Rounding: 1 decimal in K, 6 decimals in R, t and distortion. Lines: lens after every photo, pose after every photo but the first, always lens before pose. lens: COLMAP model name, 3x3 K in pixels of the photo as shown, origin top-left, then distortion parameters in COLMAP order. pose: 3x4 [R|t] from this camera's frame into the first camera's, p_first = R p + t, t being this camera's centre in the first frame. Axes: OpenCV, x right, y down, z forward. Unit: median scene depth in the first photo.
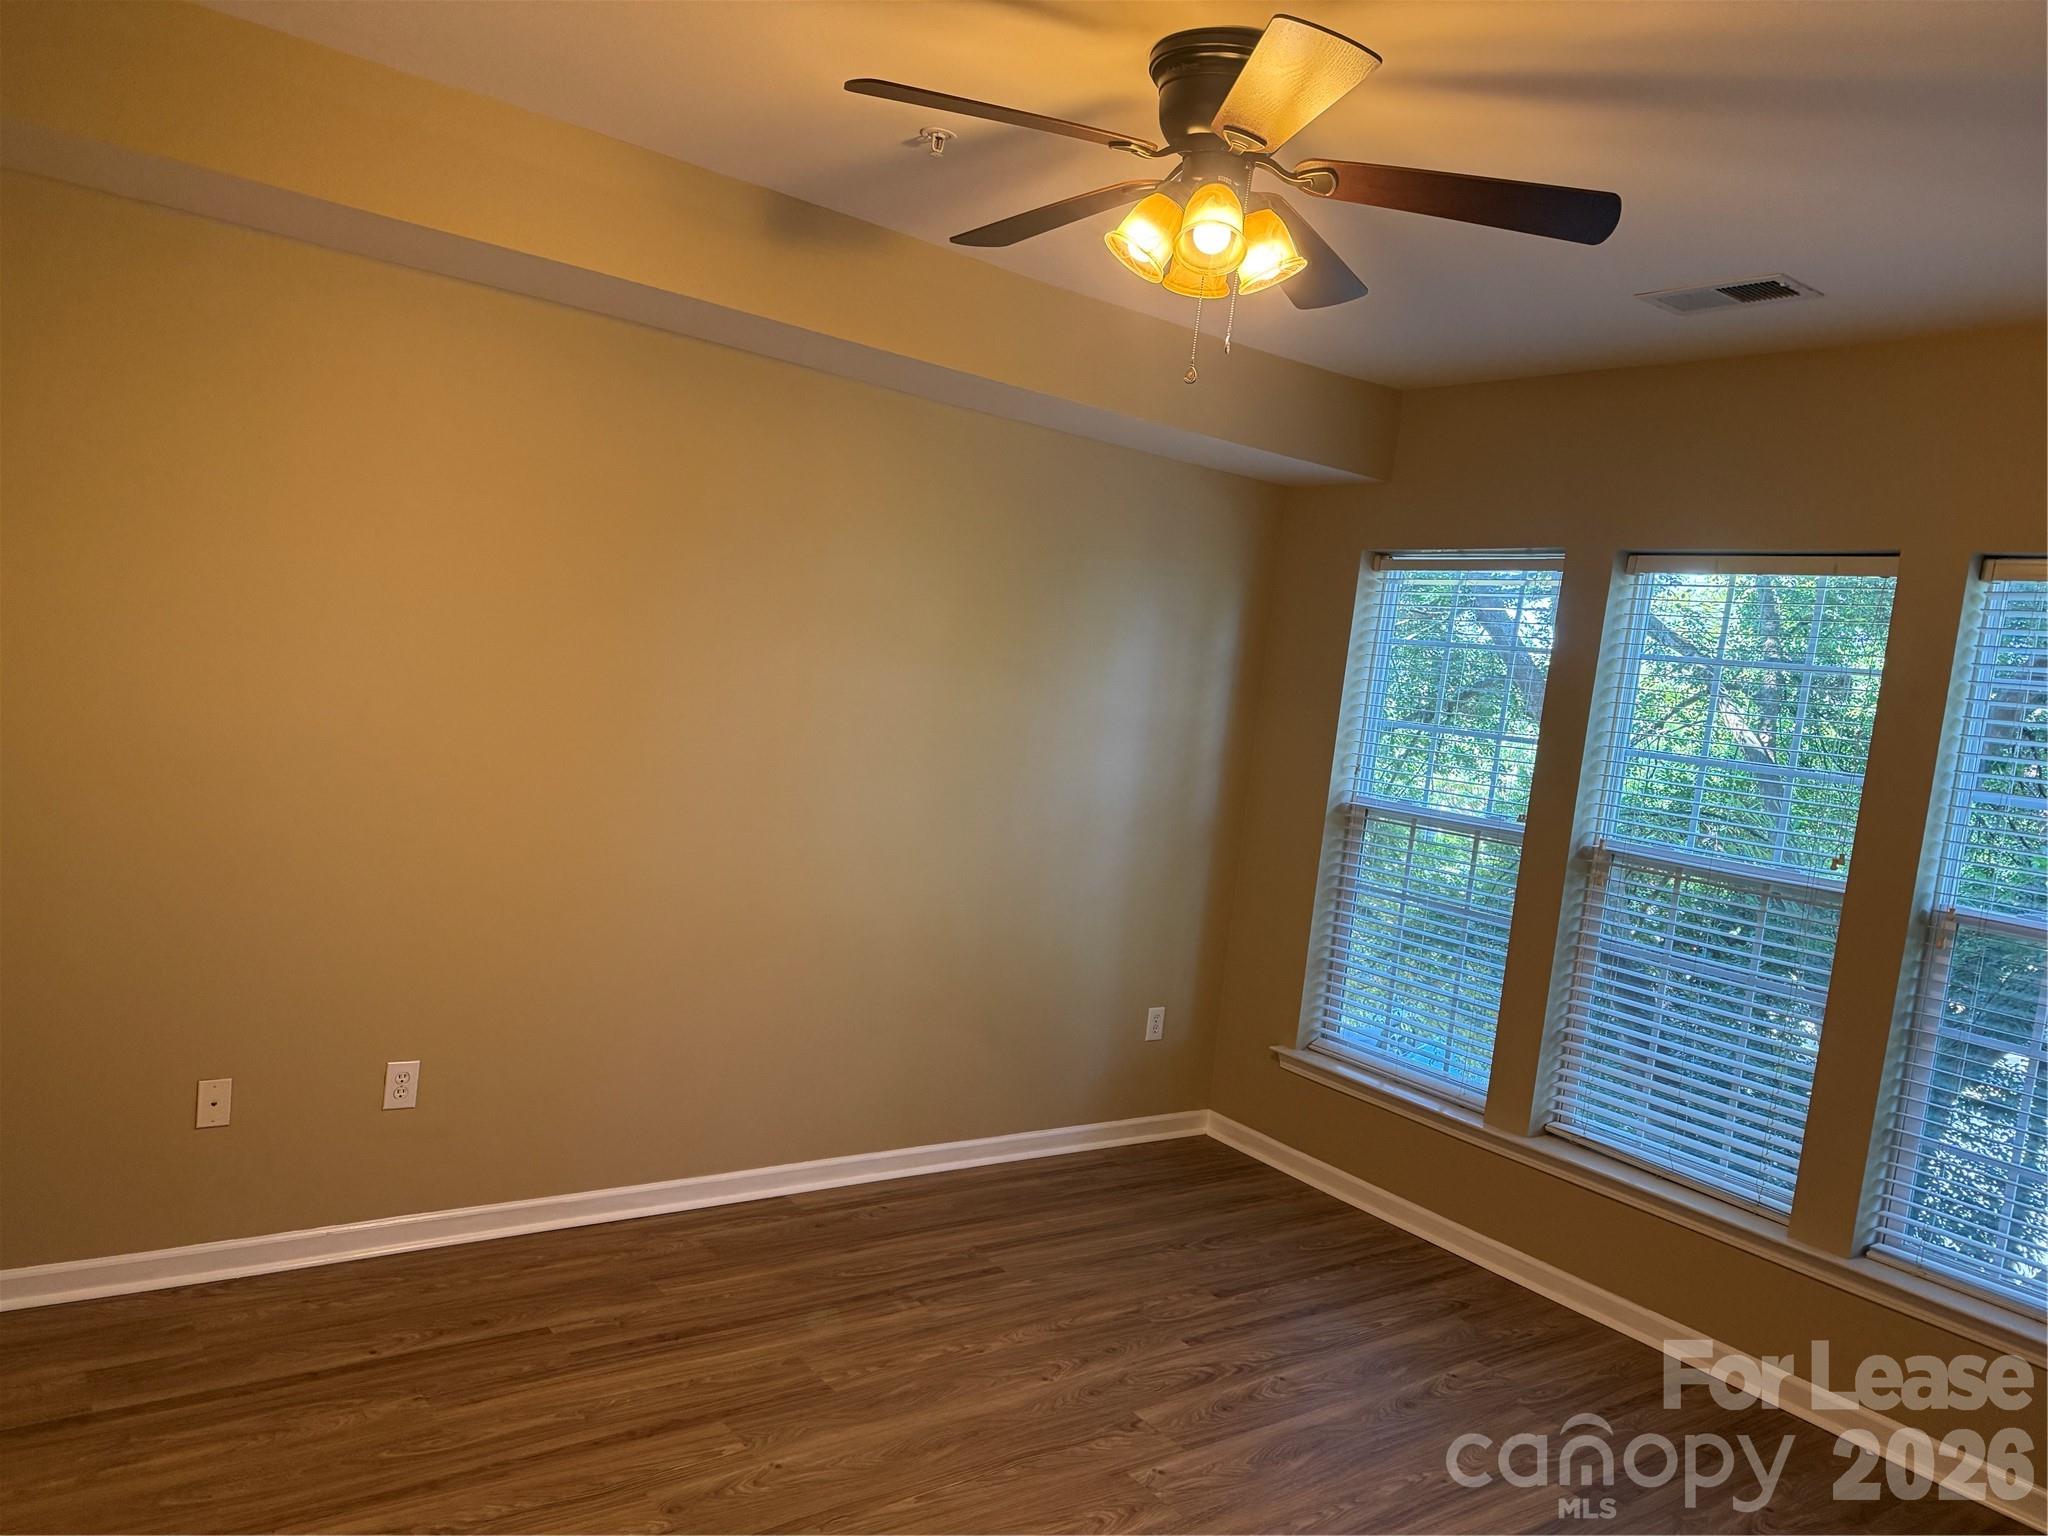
lens RADIAL K [[1439.2, 0, 1022.5], [0, 1439.2, 771.5], [0, 0, 1]] dist [0.101931, -0.134158]
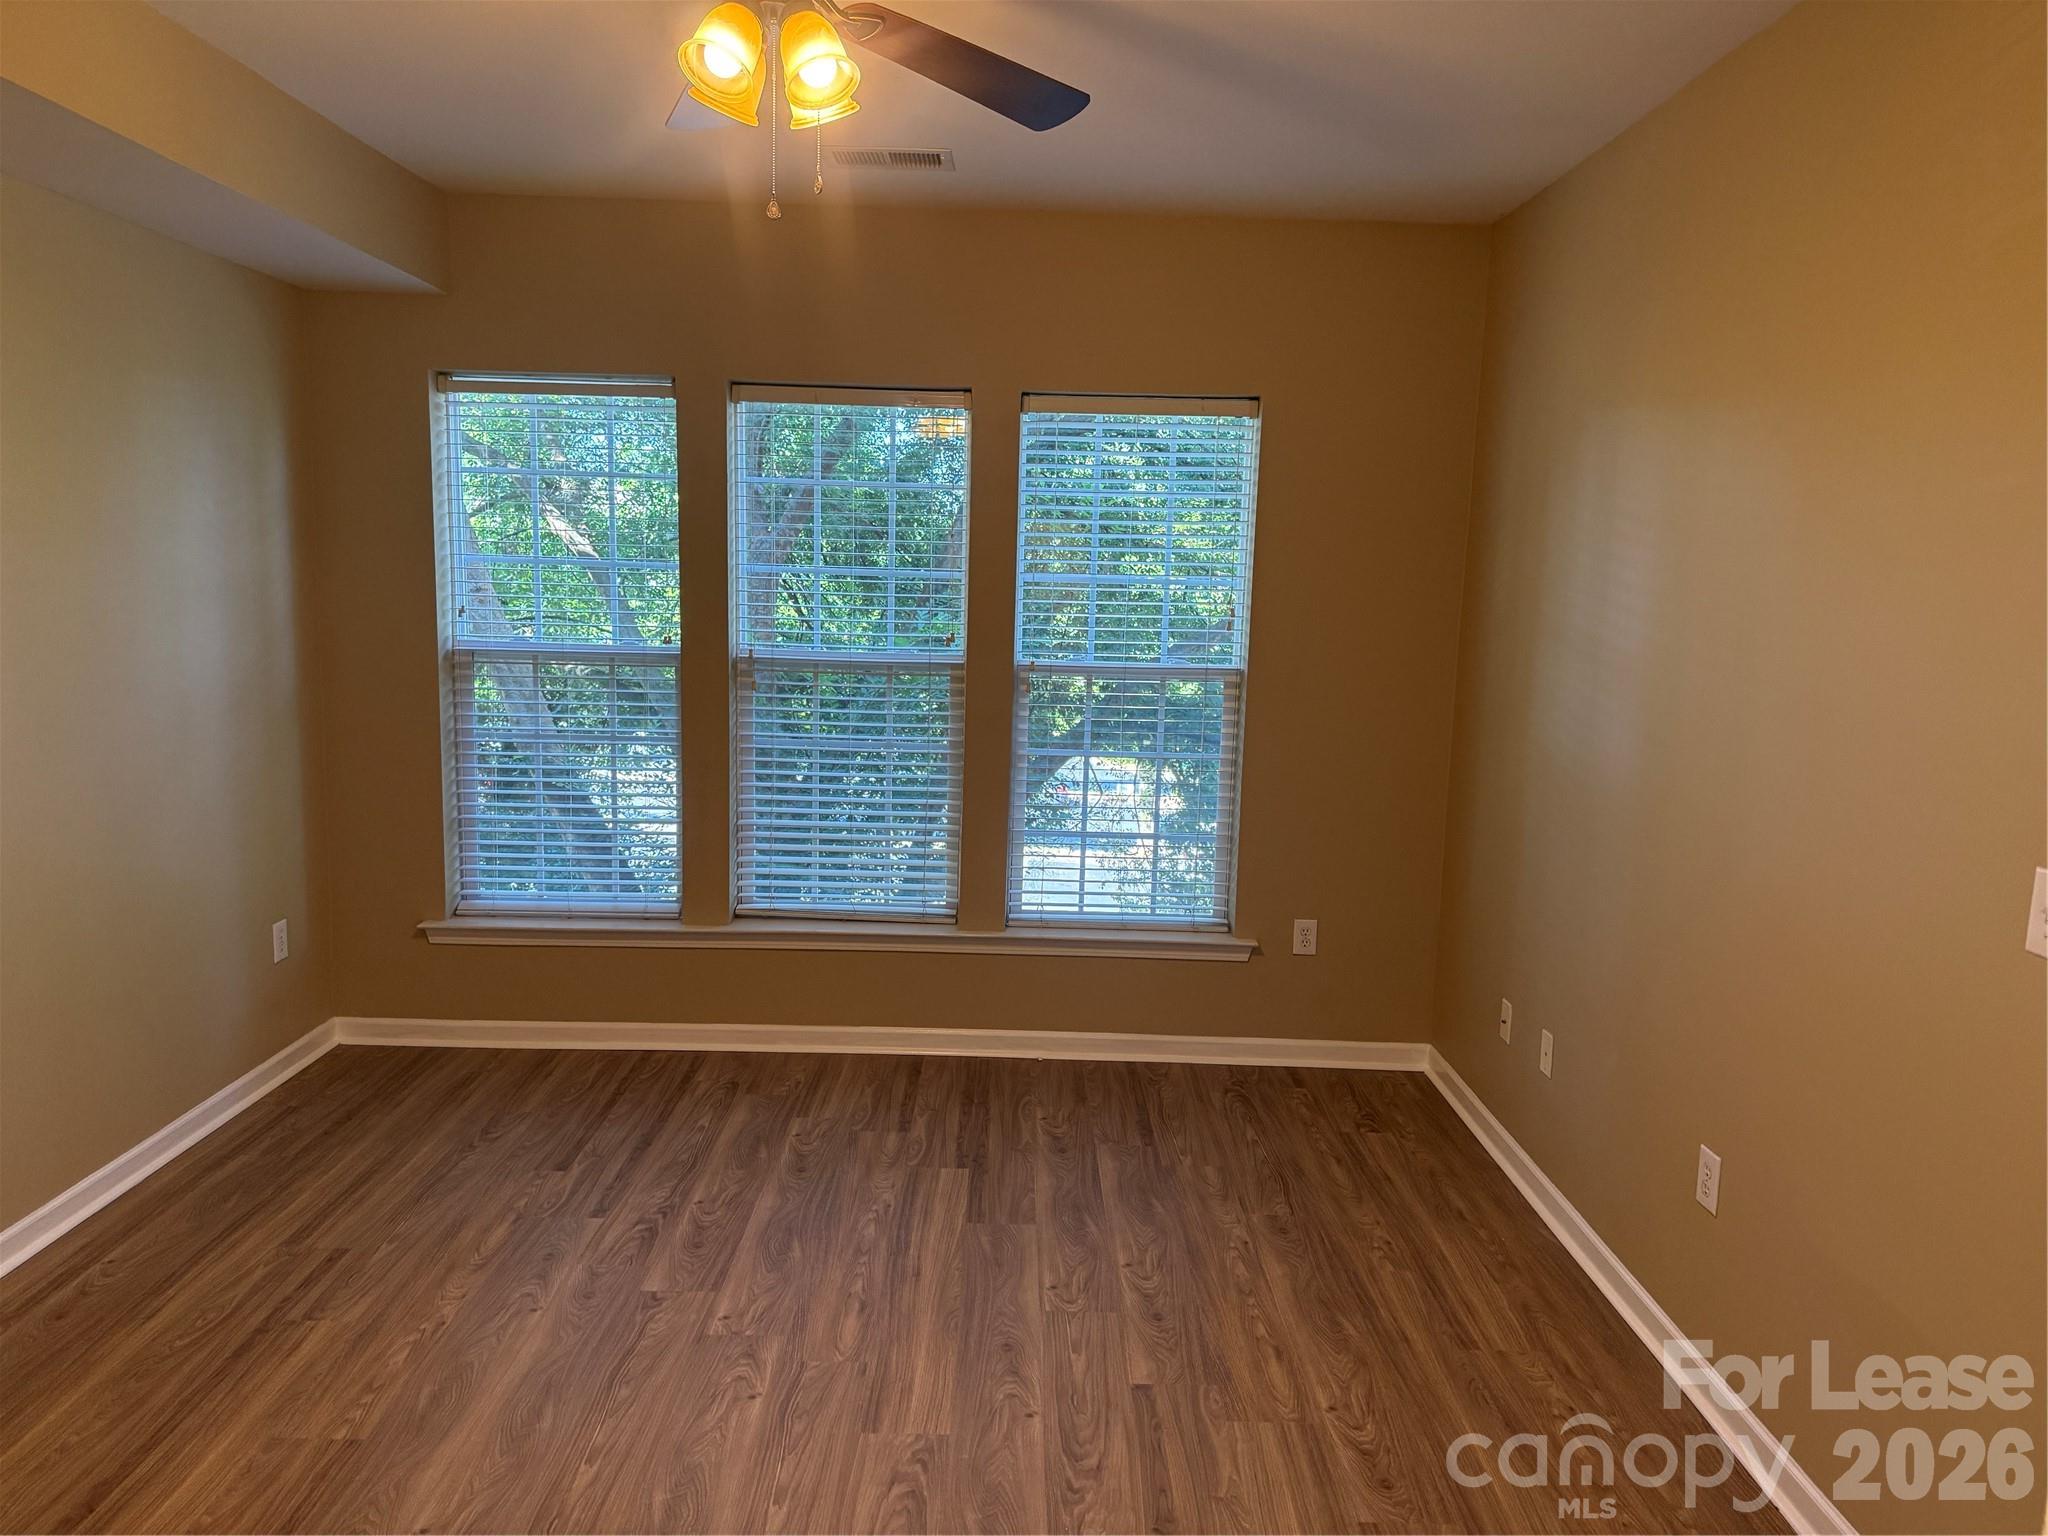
lens RADIAL K [[1439.2, 0, 1022.5], [0, 1439.2, 771.5], [0, 0, 1]] dist [0.101931, -0.134158]
pose [[0.598930, -0.208318, 0.773231, -0.347506], [0.102566, 0.977574, 0.183925, -0.042690], [-0.794206, -0.030851, 0.606865, 0.160619]]
